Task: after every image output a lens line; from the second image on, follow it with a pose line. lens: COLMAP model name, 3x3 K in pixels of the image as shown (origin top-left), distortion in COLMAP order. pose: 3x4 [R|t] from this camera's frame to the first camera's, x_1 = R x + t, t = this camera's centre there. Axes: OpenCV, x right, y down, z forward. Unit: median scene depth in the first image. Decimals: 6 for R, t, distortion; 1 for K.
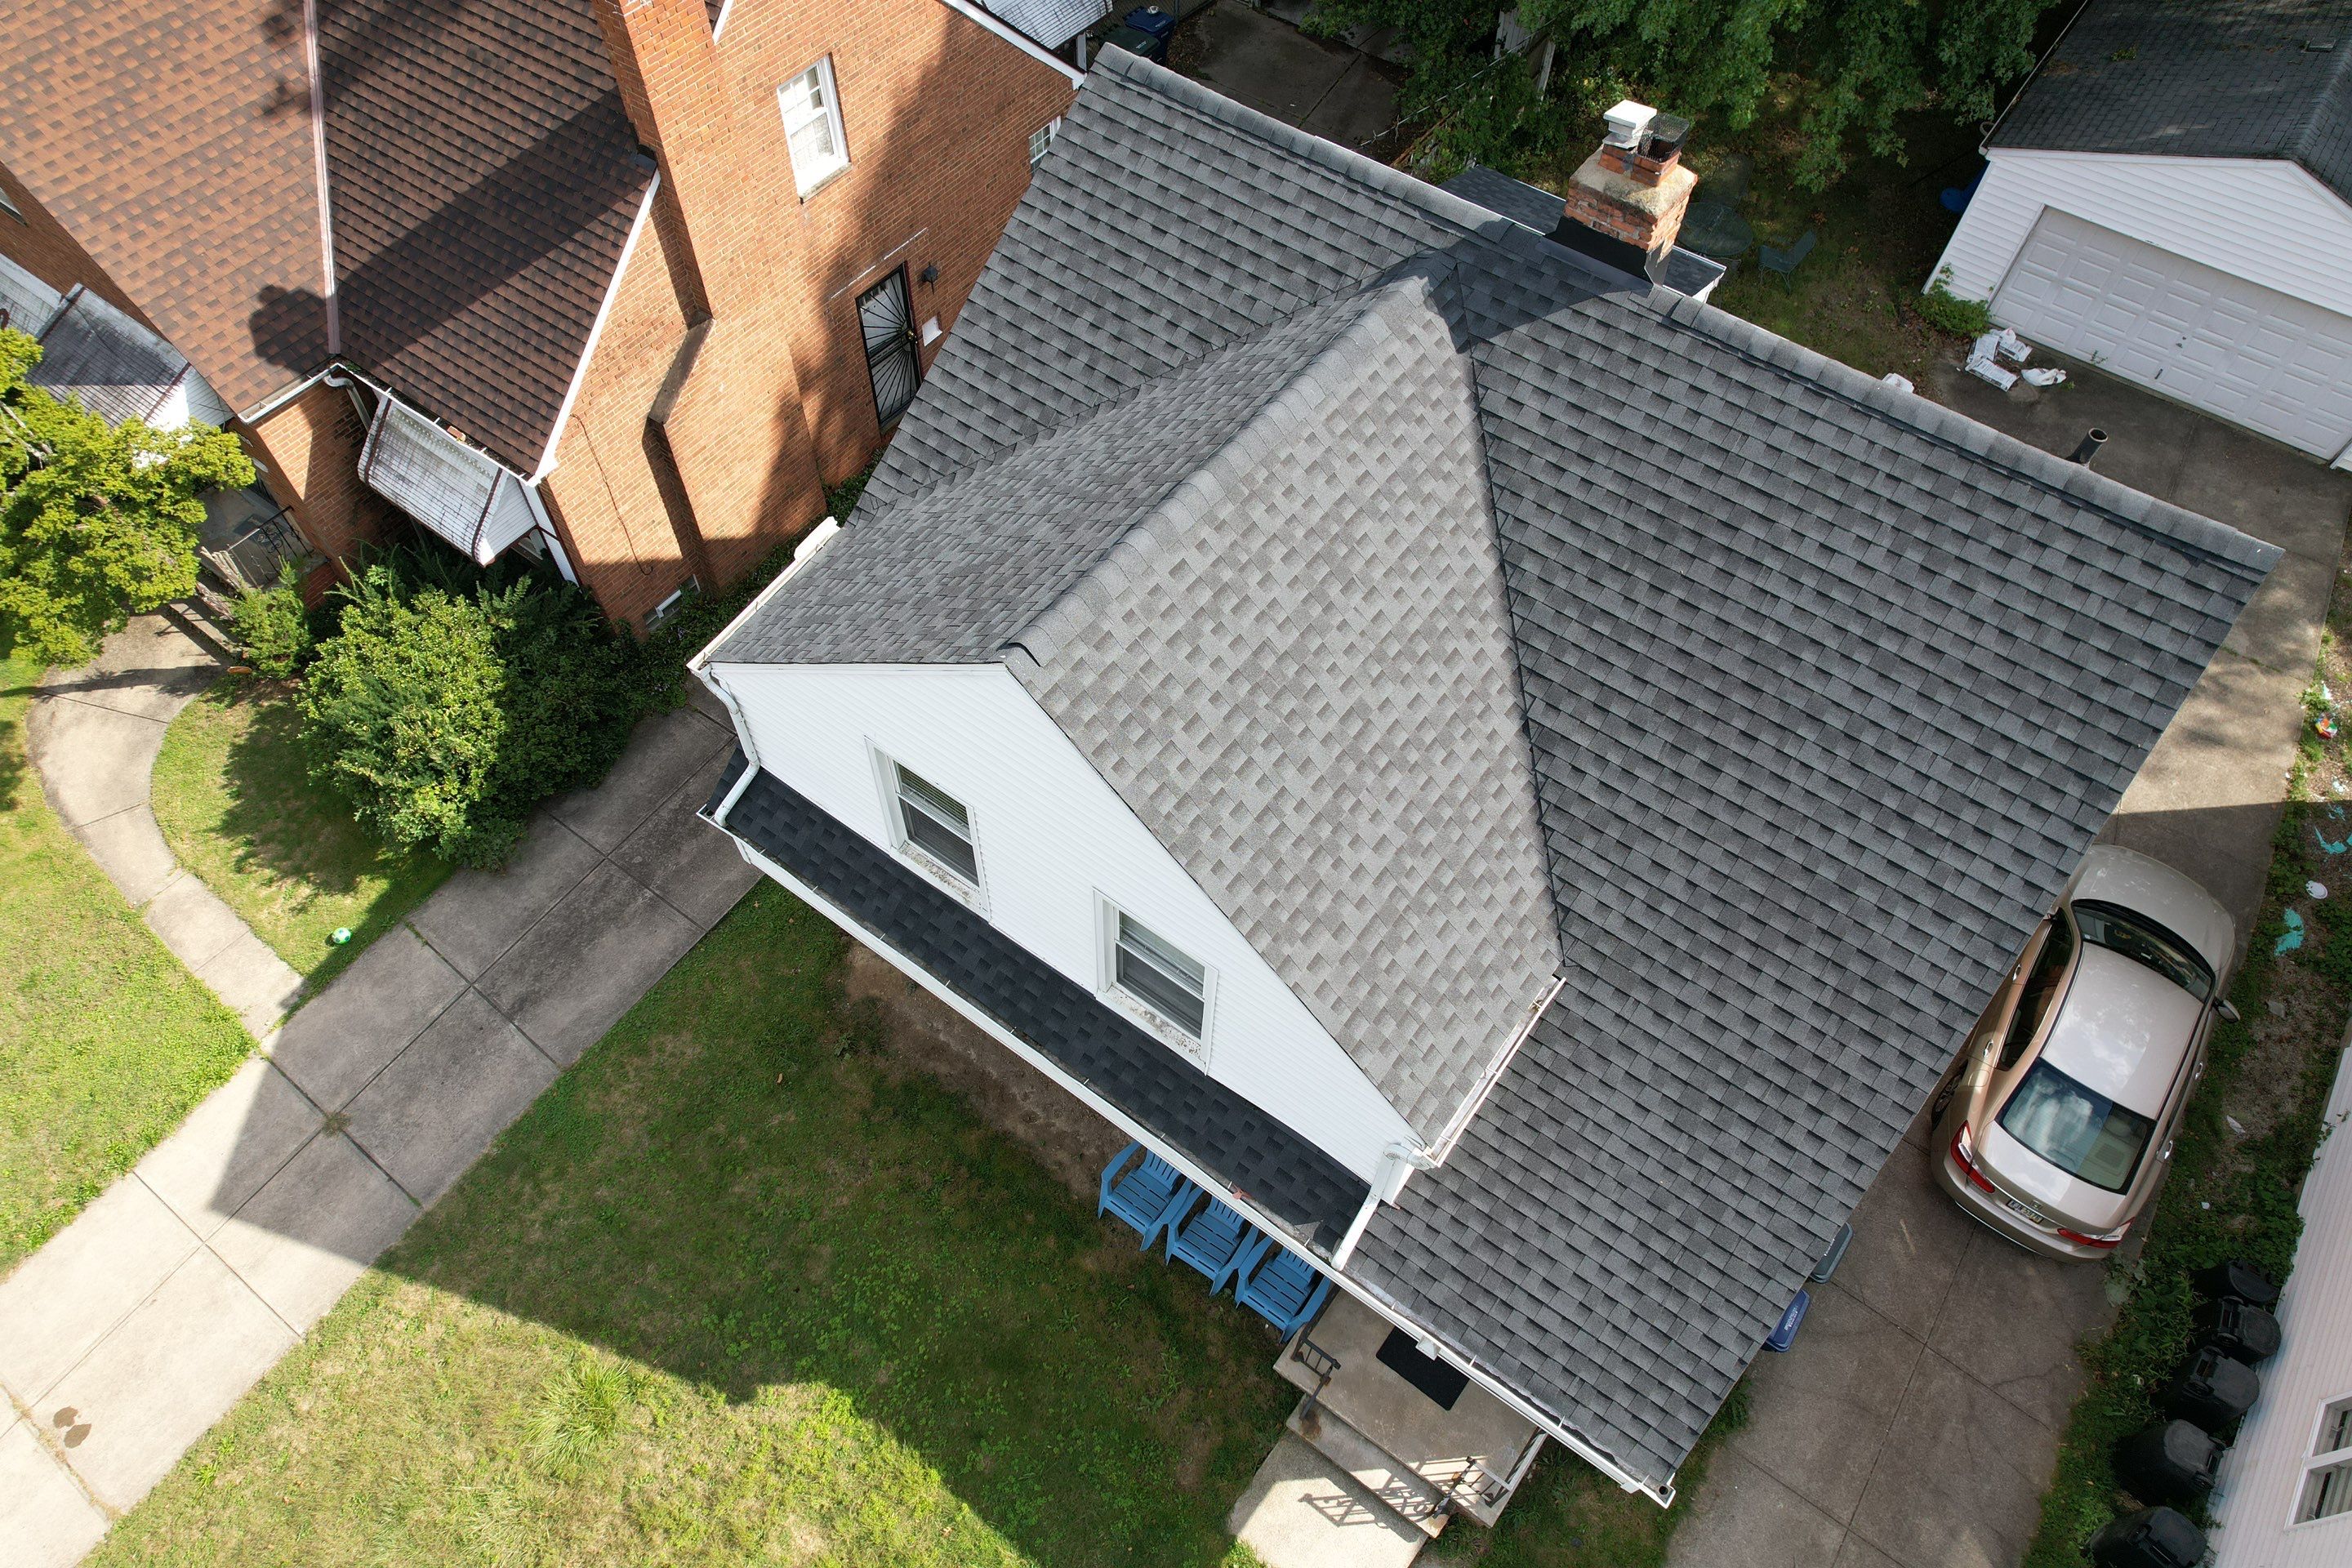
lens RADIAL K [[1513.7, 0, 1171.5], [0, 1513.7, 794.0], [0, 0, 1]] dist [-0.078461, 0.068867]
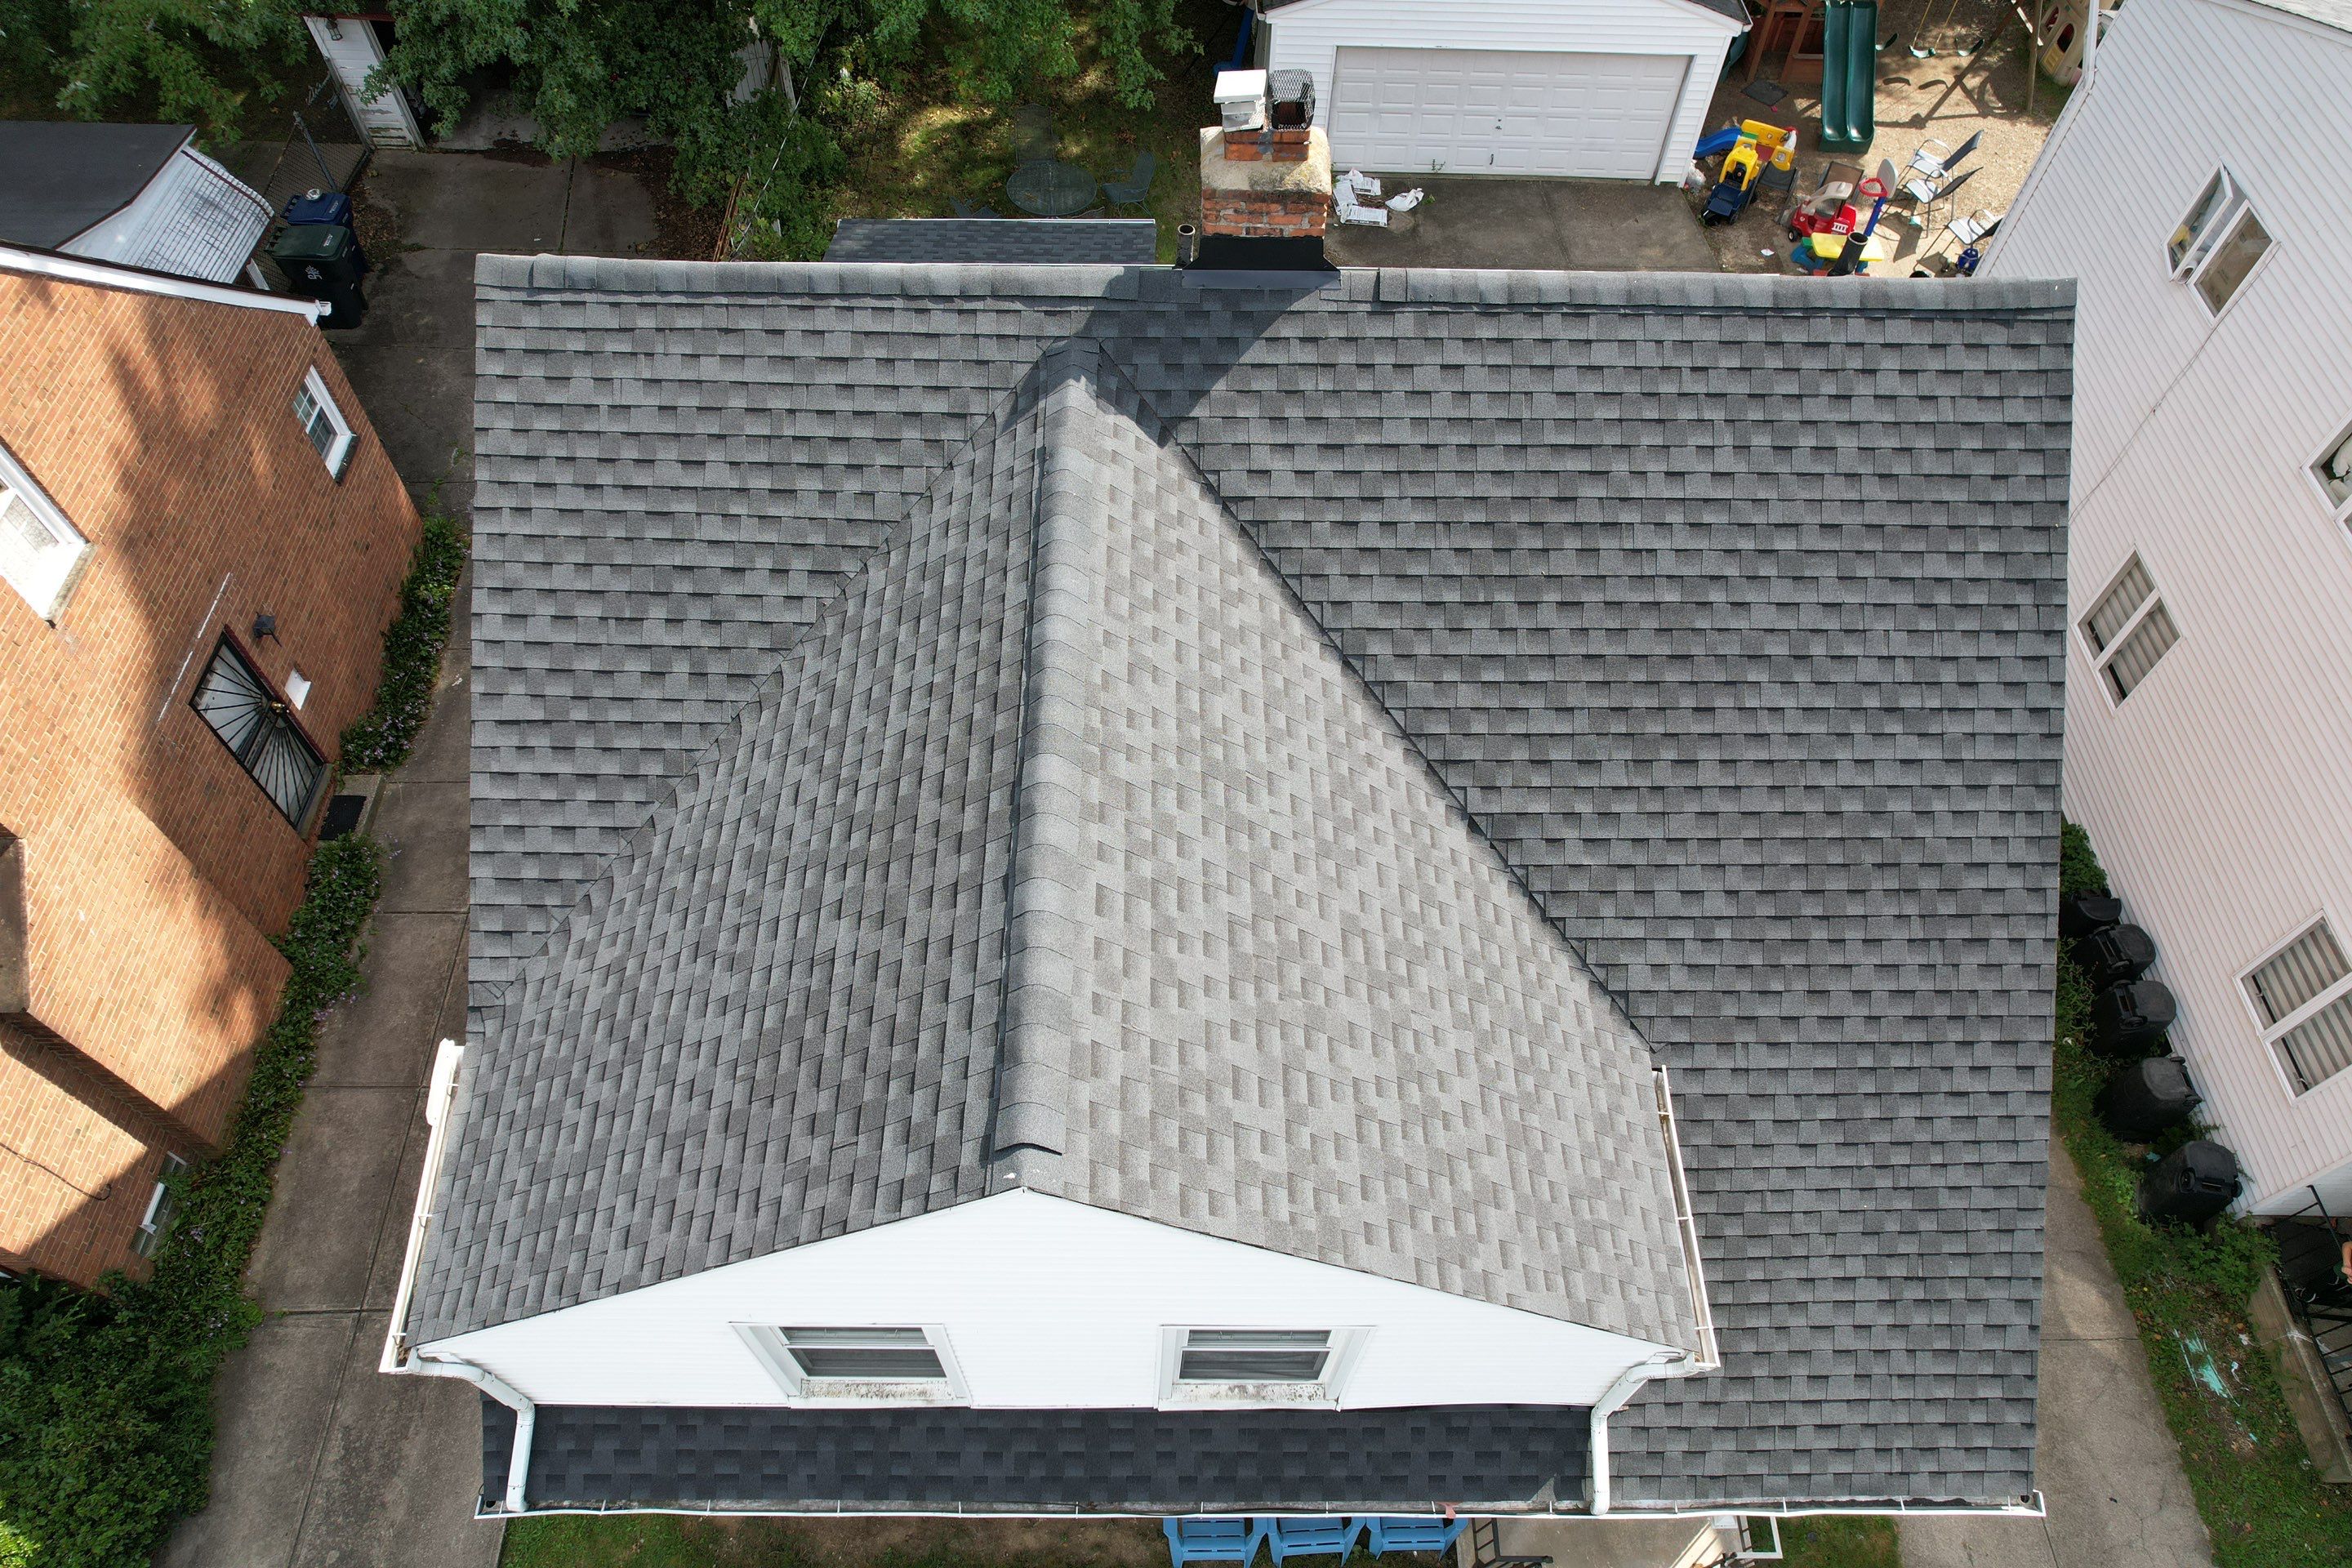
lens RADIAL K [[1513.7, 0, 1174.9], [0, 1513.7, 793.2], [0, 0, 1]] dist [-0.078461, 0.068867]
pose [[0.801743, -0.491183, 0.340511, -0.155942], [0.492125, 0.865835, 0.090233, -0.205627], [-0.339147, 0.095230, 0.935901, 0.287172]]
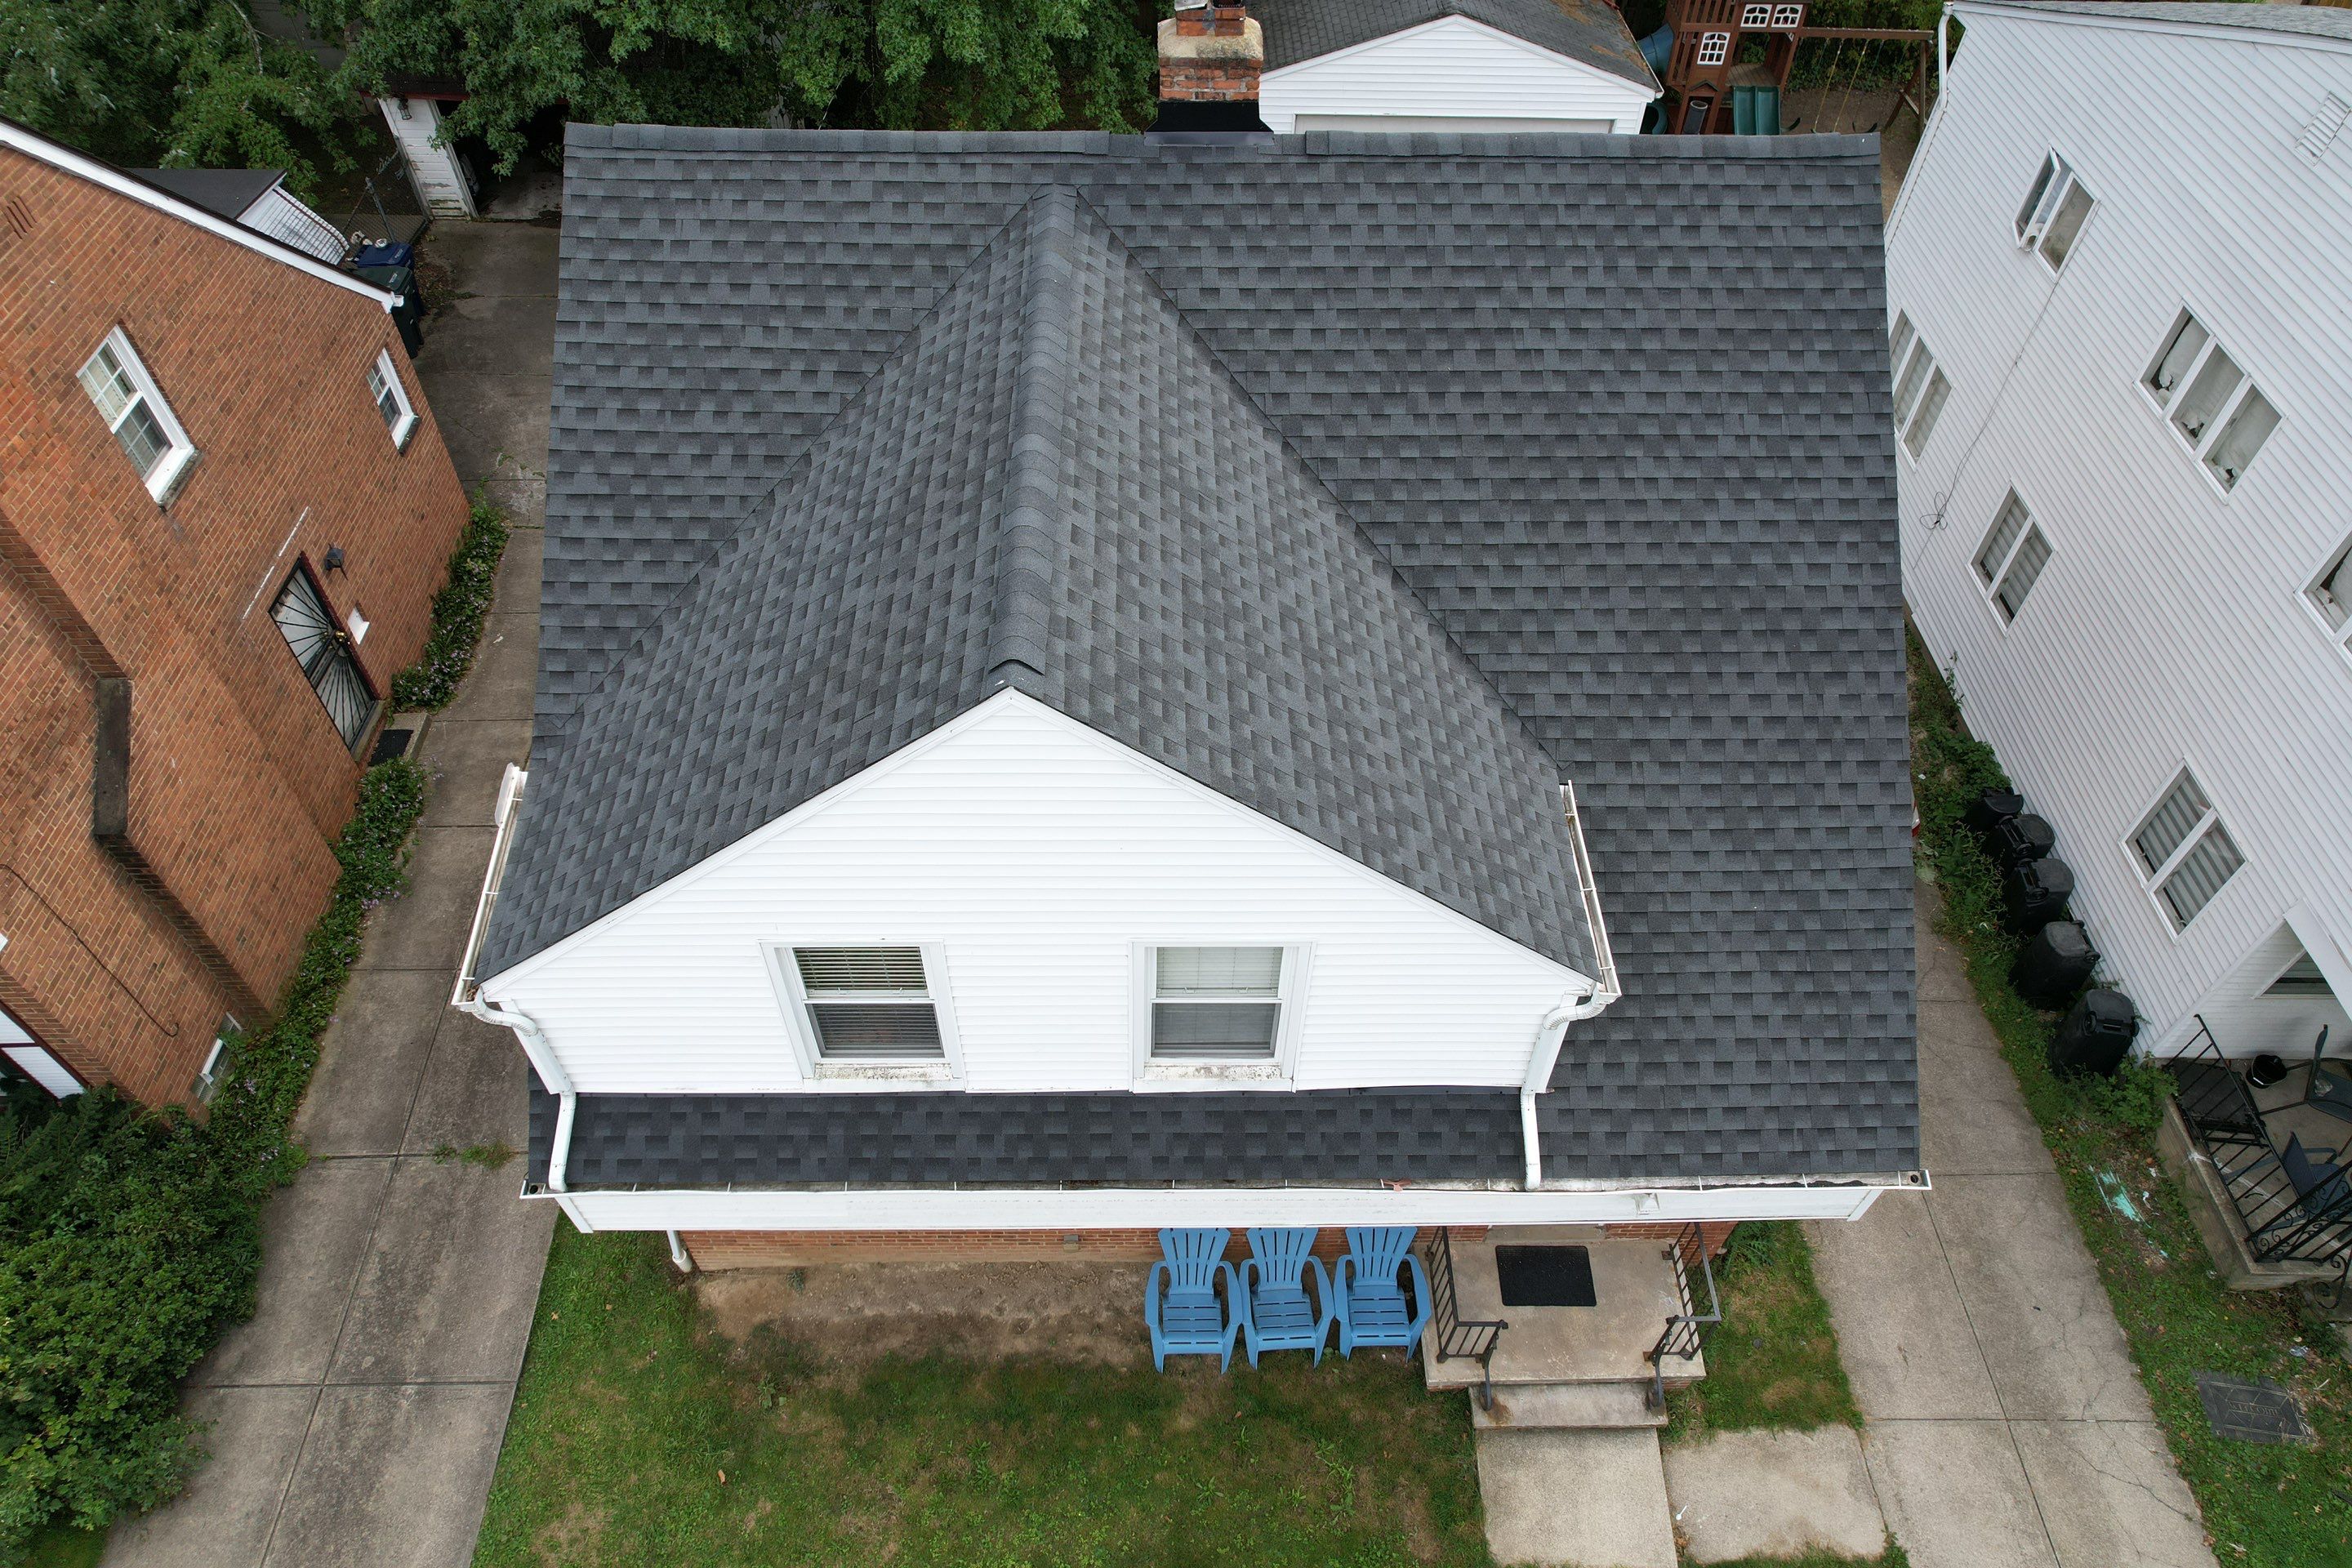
lens RADIAL K [[1513.7, 0, 1174.0], [0, 1513.7, 793.8], [0, 0, 1]] dist [-0.078461, 0.068867]
pose [[0.795175, -0.459208, 0.396011, -0.306813], [0.502508, 0.864548, -0.006500, 0.008956], [-0.339386, 0.204167, 0.918223, 0.198205]]
